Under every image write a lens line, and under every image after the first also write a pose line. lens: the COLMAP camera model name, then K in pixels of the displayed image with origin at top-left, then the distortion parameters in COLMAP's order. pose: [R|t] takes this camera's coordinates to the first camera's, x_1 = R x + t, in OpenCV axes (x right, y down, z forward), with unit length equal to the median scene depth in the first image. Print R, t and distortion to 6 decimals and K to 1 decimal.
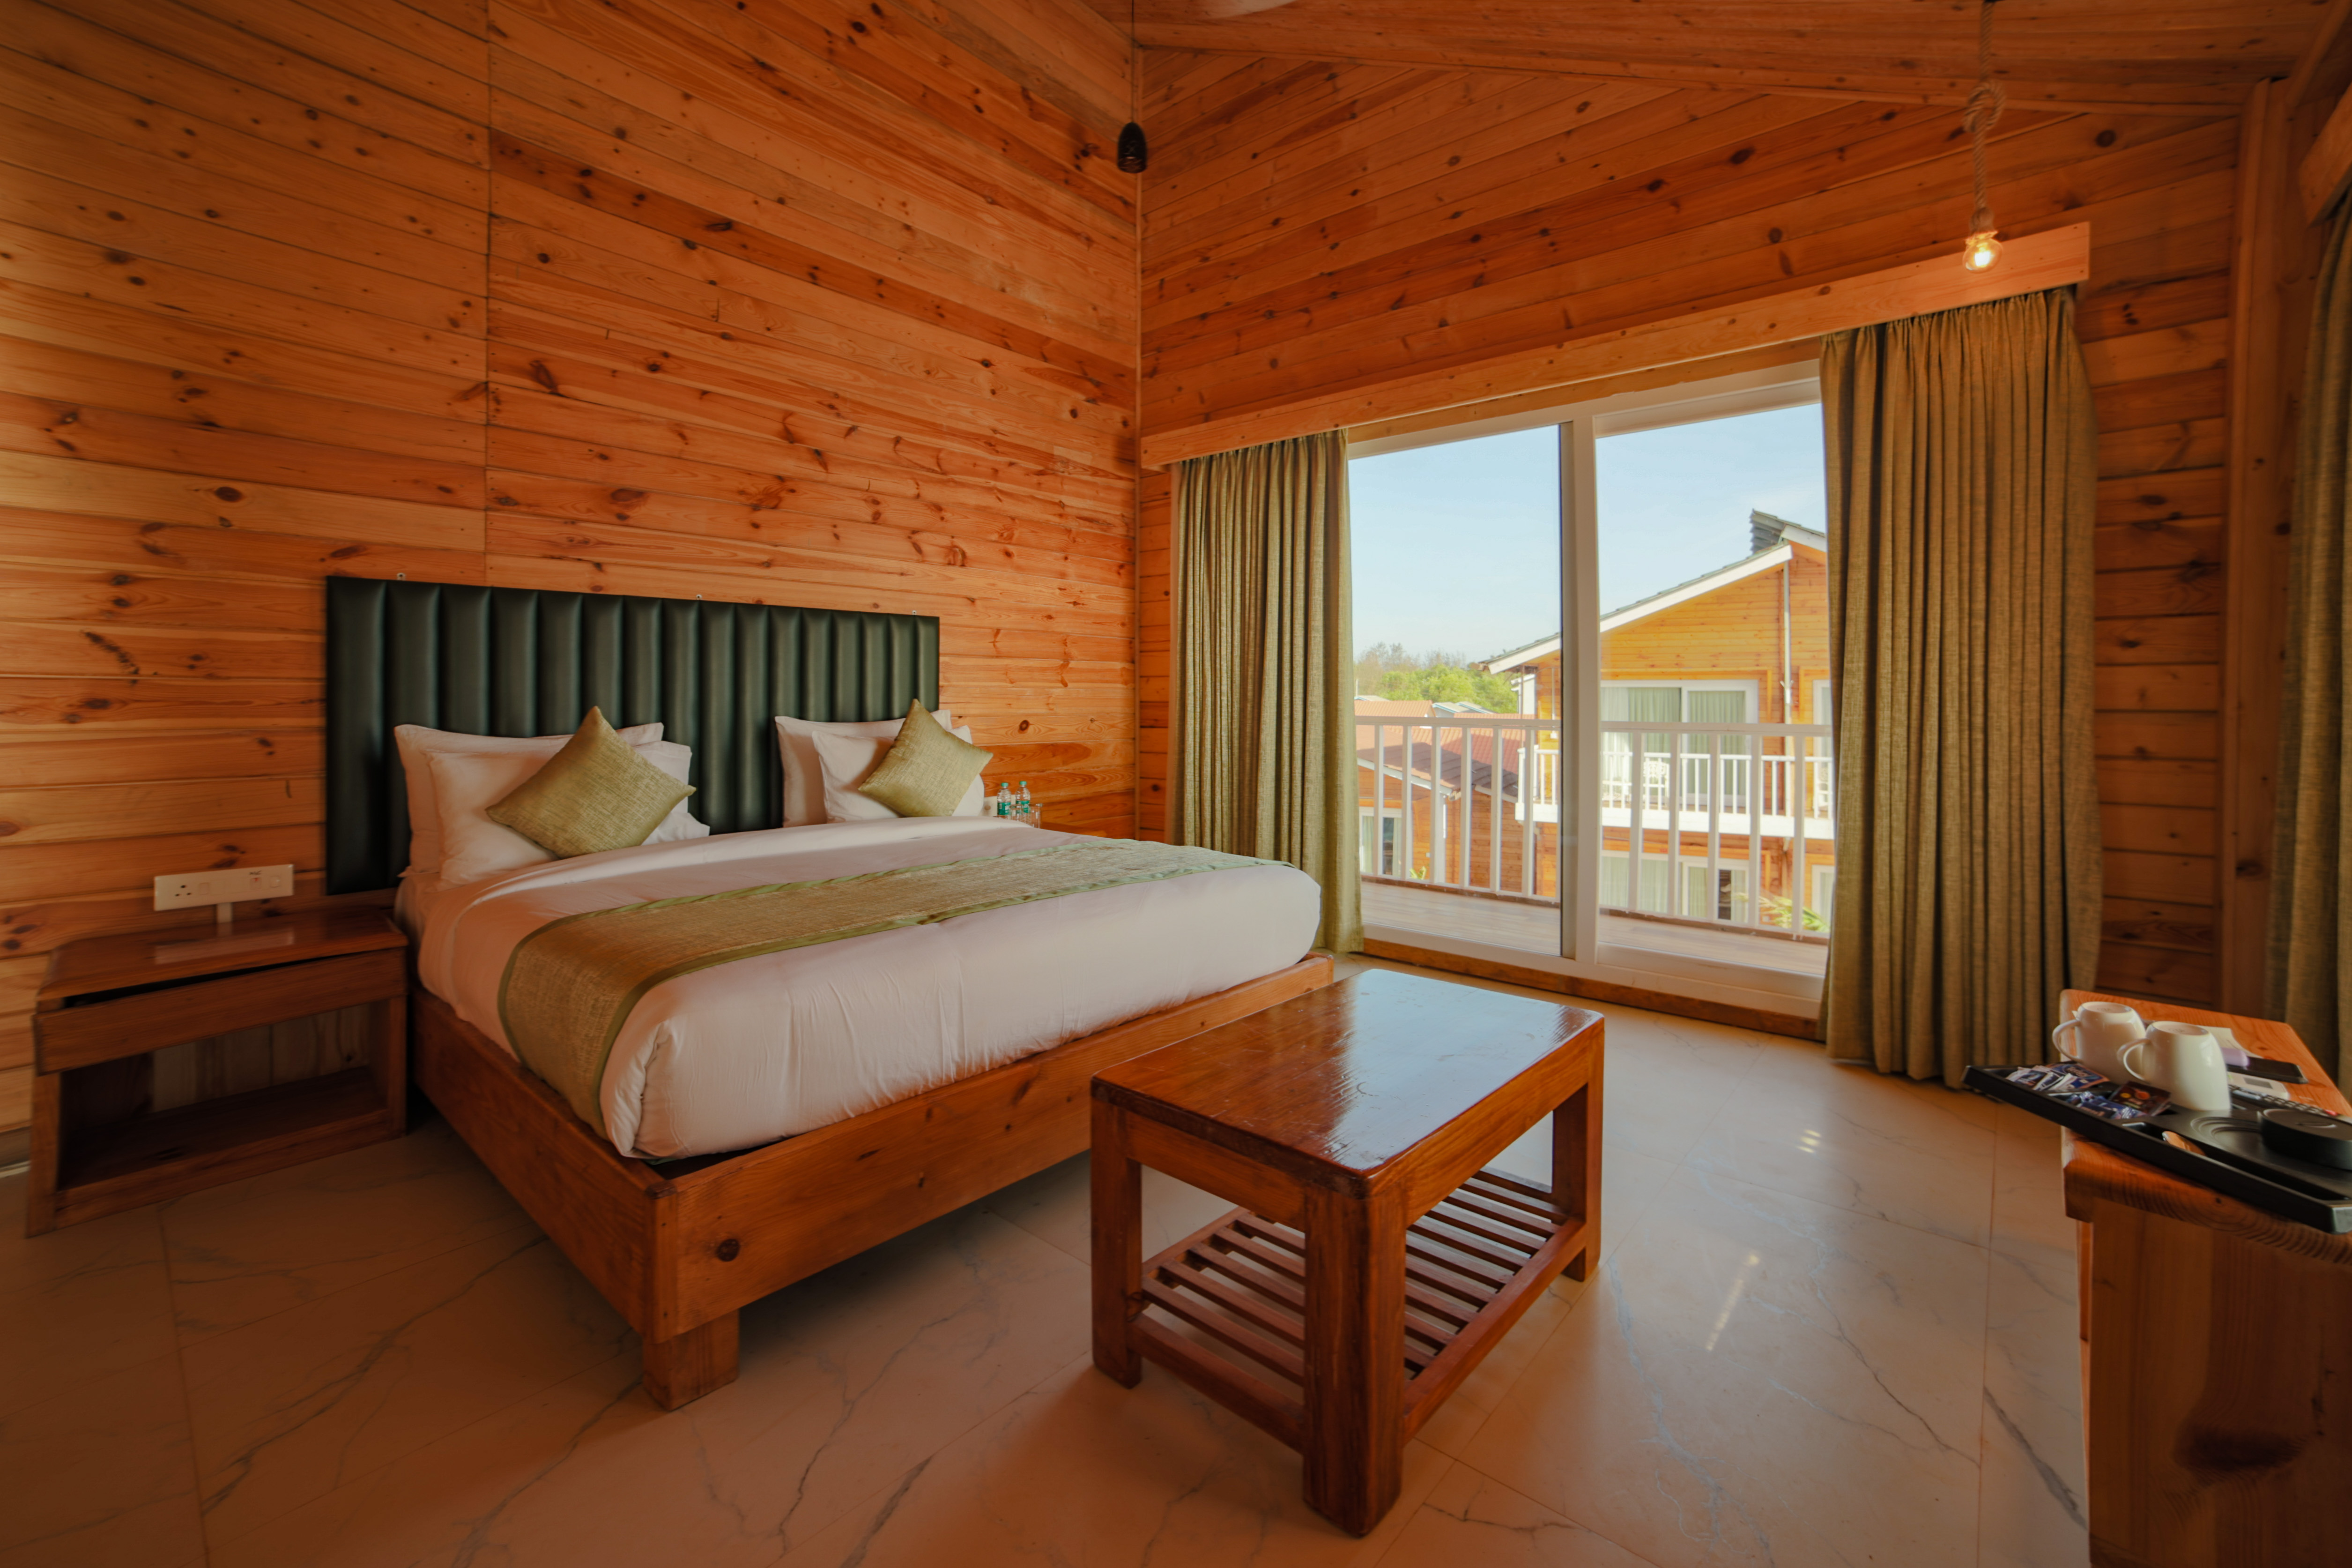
lens RADIAL K [[1000.3, 0, 1178.0], [0, 1000.3, 687.0], [0, 0, 1]] dist [-0.027657, 0.003917]
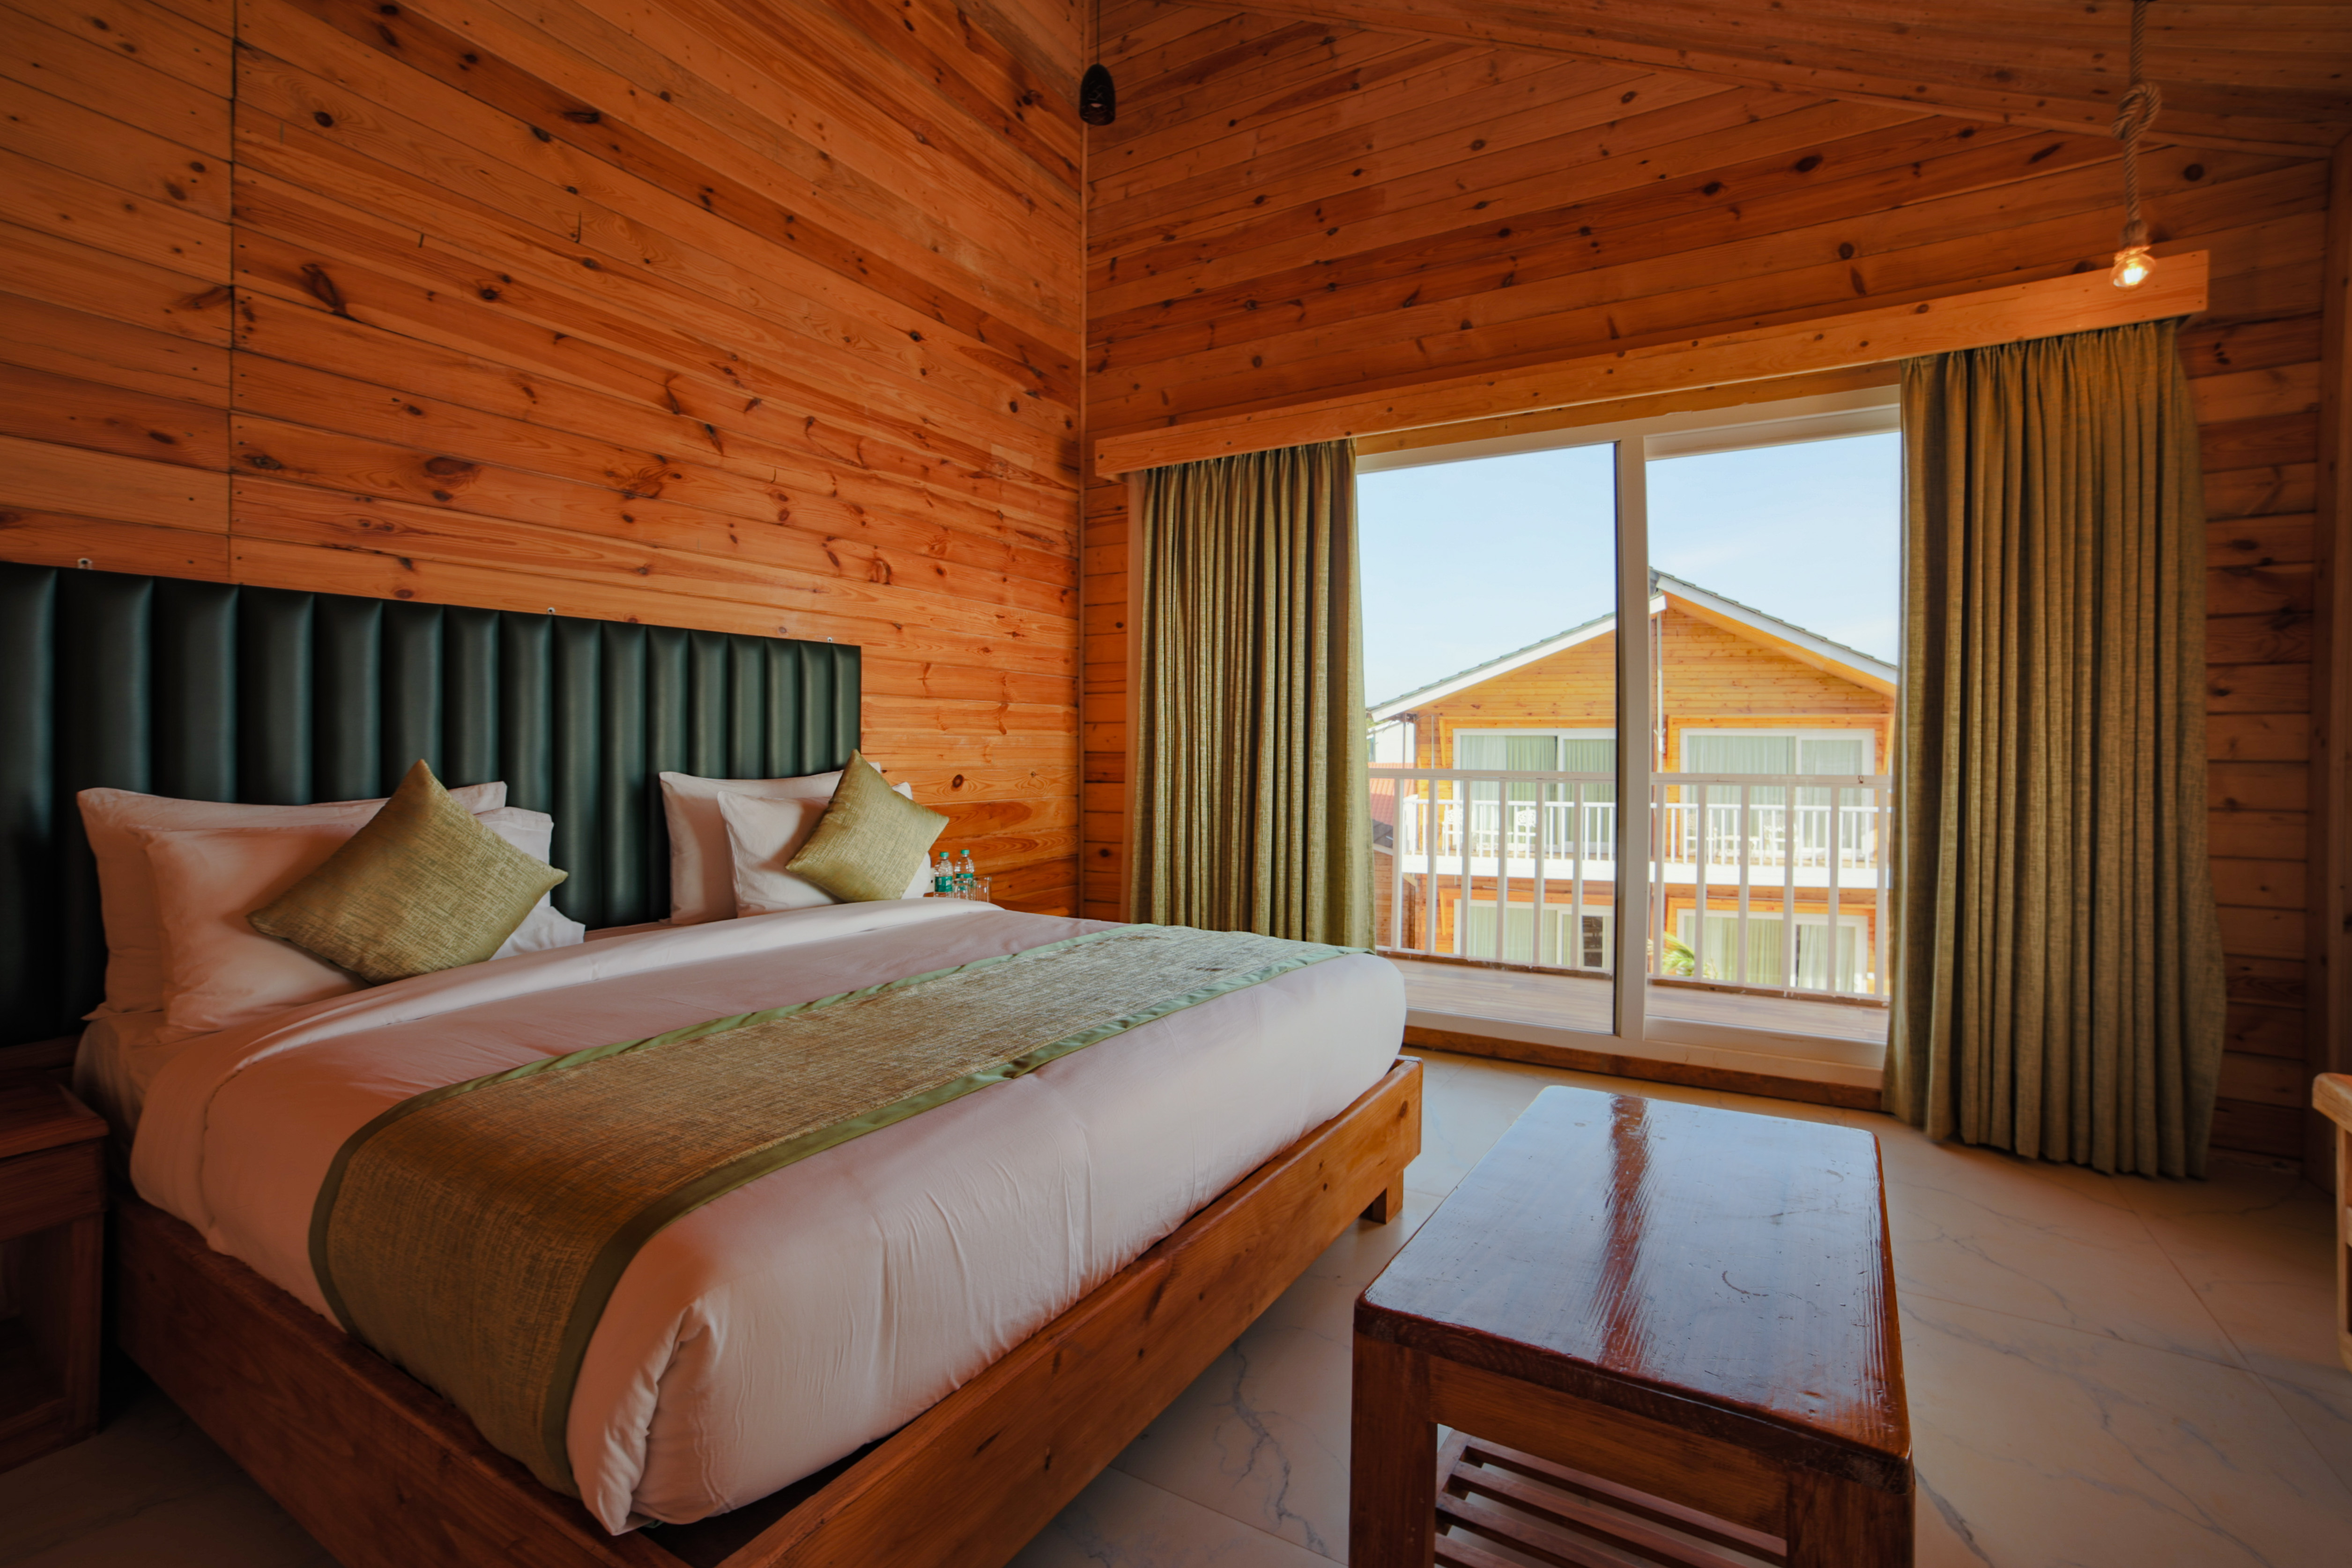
lens RADIAL K [[1050.7, 0, 1228.6], [0, 1050.7, 736.7], [0, 0, 1]] dist [-0.042107, 0.012526]
pose [[0.979656, 0.002042, 0.200673, -0.153030], [-0.002388, 0.999996, 0.001482, 0.000722], [-0.200669, -0.001931, 0.979657, 0.156655]]
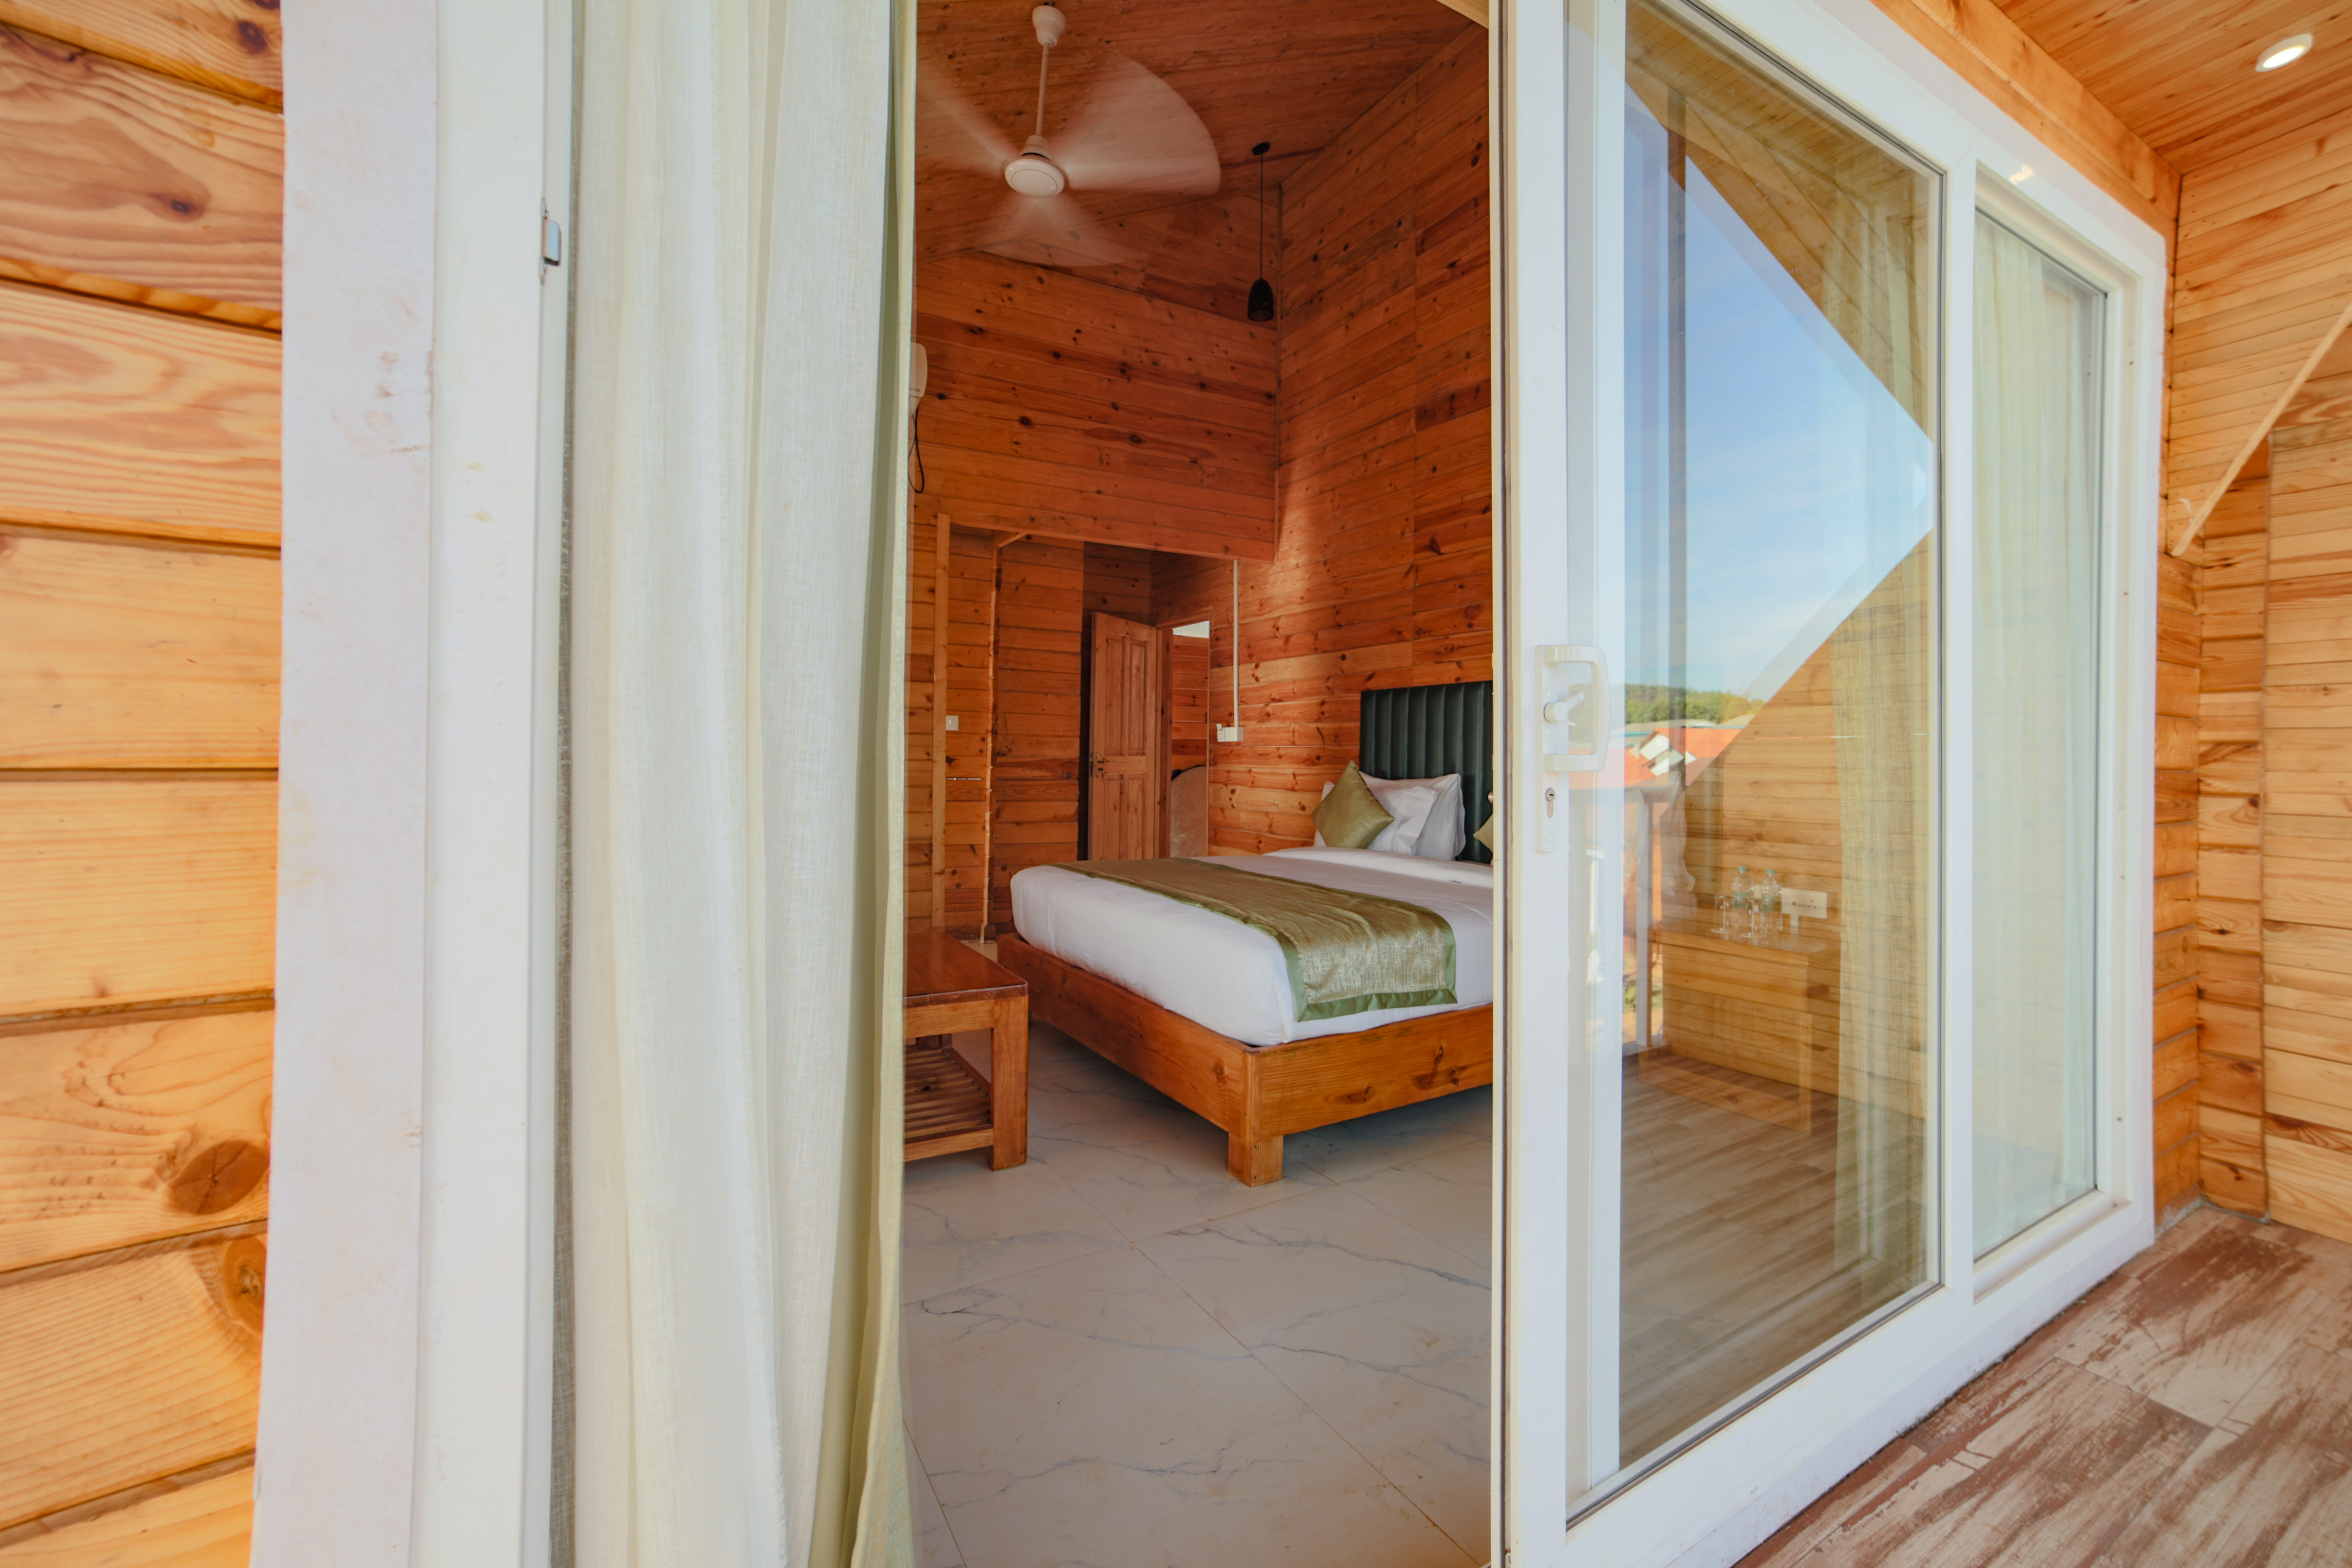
lens RADIAL K [[1000.2, 0, 1242.4], [0, 1000.2, 728.6], [0, 0, 1]] dist [-0.027657, 0.003917]
pose [[-0.323152, -0.024081, -0.946041, 0.889580], [0.000301, 0.999674, -0.025549, 0.009245], [0.946347, -0.008541, -0.323039, 1.179048]]
